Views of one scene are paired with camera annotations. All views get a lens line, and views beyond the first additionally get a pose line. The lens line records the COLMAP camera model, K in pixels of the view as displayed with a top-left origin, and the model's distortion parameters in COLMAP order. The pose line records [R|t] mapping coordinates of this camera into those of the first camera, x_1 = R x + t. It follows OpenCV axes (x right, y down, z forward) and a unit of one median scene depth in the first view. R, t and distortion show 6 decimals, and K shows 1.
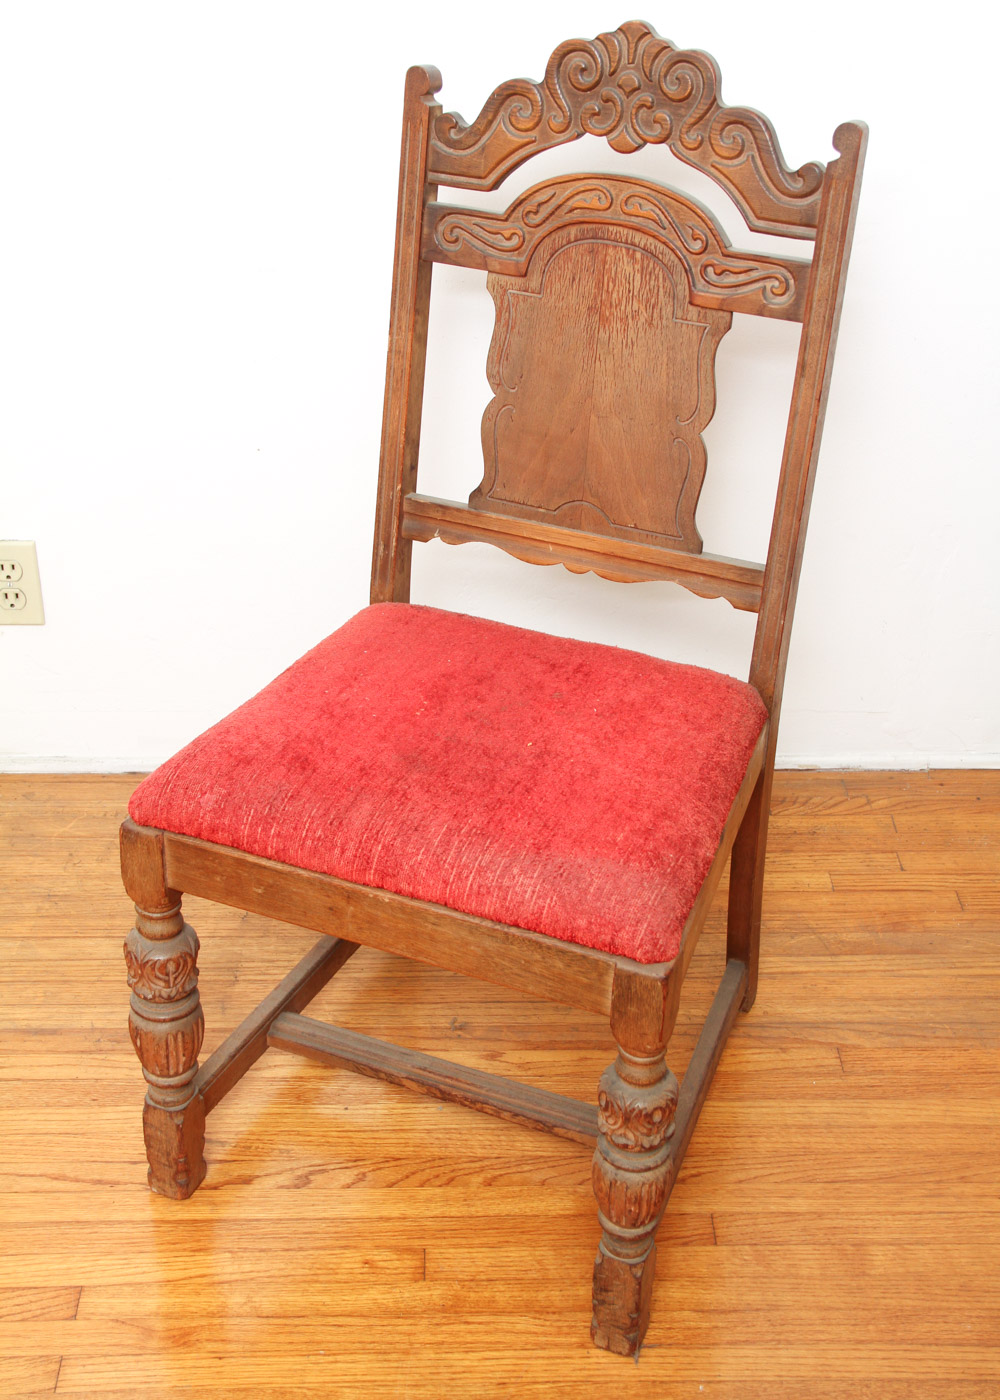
lens RADIAL K [[2048.3, 0, 562.0], [0, 2048.3, 604.9], [0, 0, 1]] dist [0.067595, 0.000000]
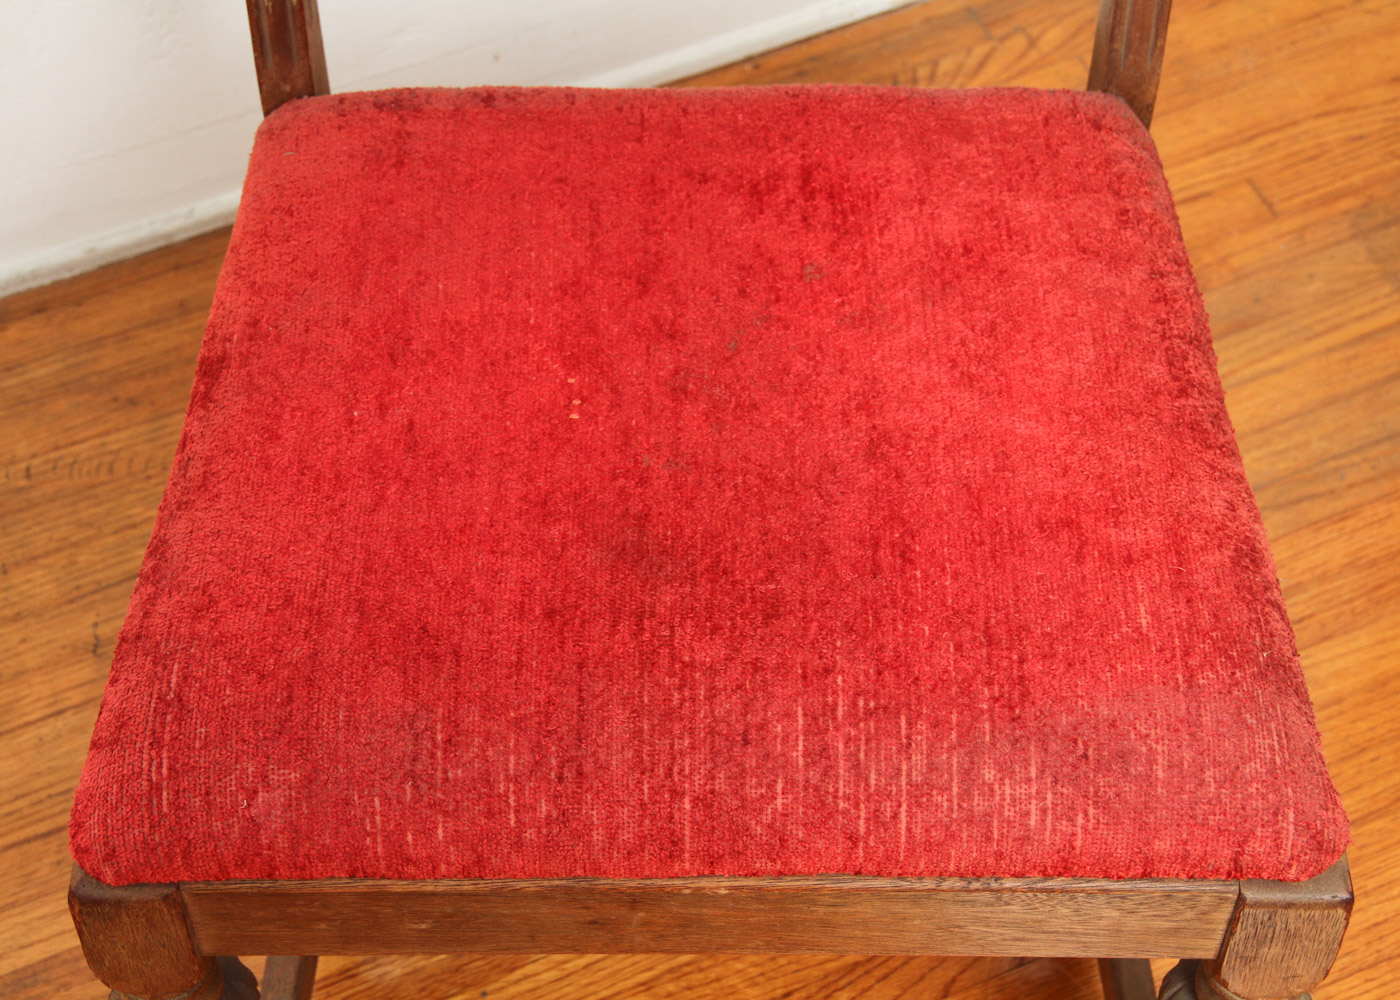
lens RADIAL K [[2692.4, 0, 699.6], [0, 2692.4, 457.5], [0, 0, 1]] dist [0.269798, 0.000000]
pose [[0.930544, -0.308252, 0.197656, -0.179227], [0.203470, 0.884047, 0.420785, -0.204958], [-0.304445, -0.351342, 0.885365, 0.470594]]
